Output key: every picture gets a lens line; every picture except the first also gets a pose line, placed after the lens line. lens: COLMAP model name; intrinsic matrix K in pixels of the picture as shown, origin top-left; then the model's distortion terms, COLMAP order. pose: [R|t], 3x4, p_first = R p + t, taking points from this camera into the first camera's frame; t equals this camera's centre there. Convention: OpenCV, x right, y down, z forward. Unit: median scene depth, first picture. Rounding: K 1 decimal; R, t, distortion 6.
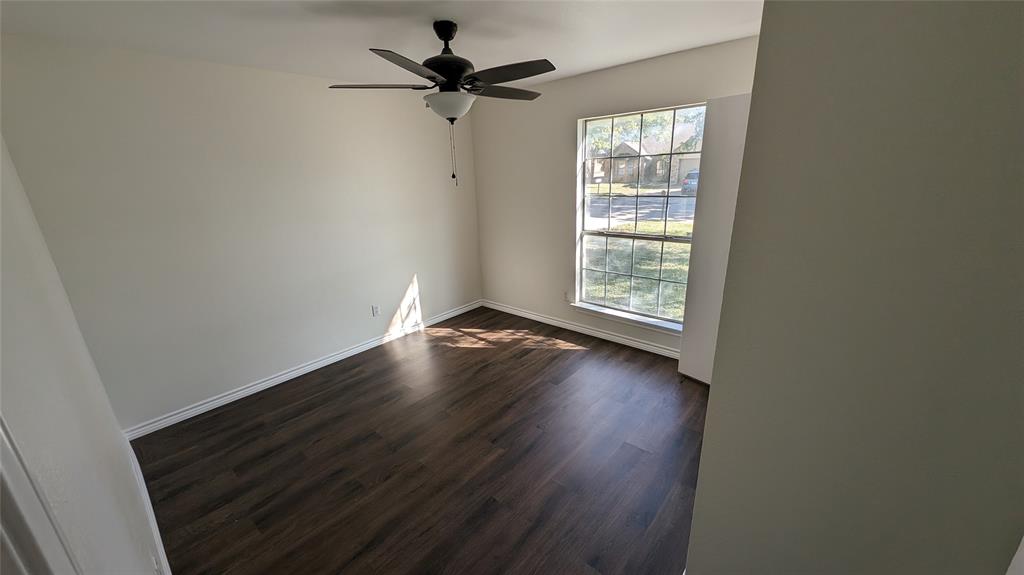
lens RADIAL K [[390.7, 0, 512.0], [0, 390.7, 287.5], [0, 0, 1]] dist [-0.000964, -0.000159]
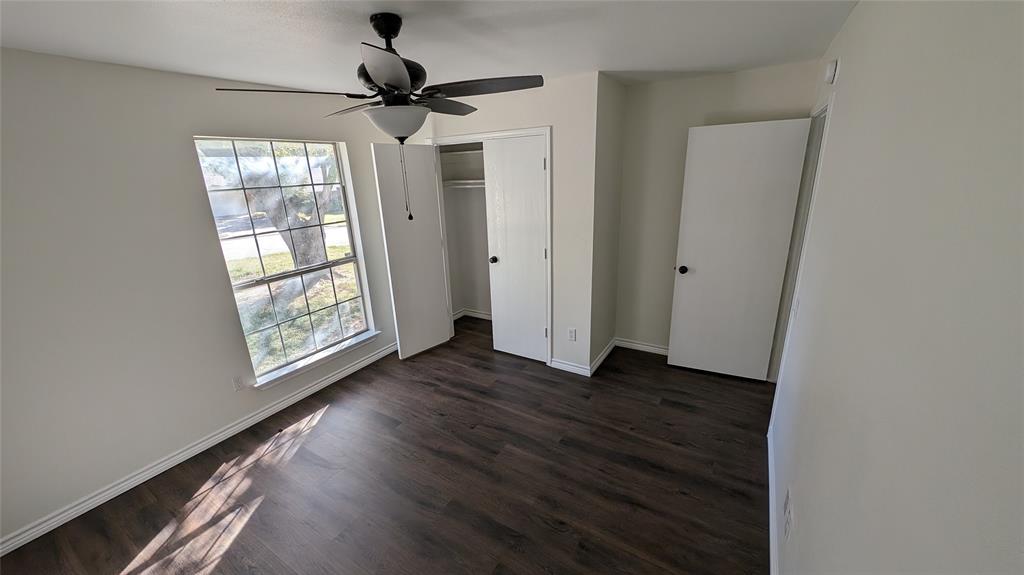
lens RADIAL K [[390.7, 0, 512.0], [0, 390.7, 287.5], [0, 0, 1]] dist [-0.000964, -0.000159]
pose [[-0.175586, -0.243579, 0.953855, -0.647496], [0.324289, 0.900521, 0.289654, -0.199037], [-0.929520, 0.360183, -0.079129, 0.609932]]
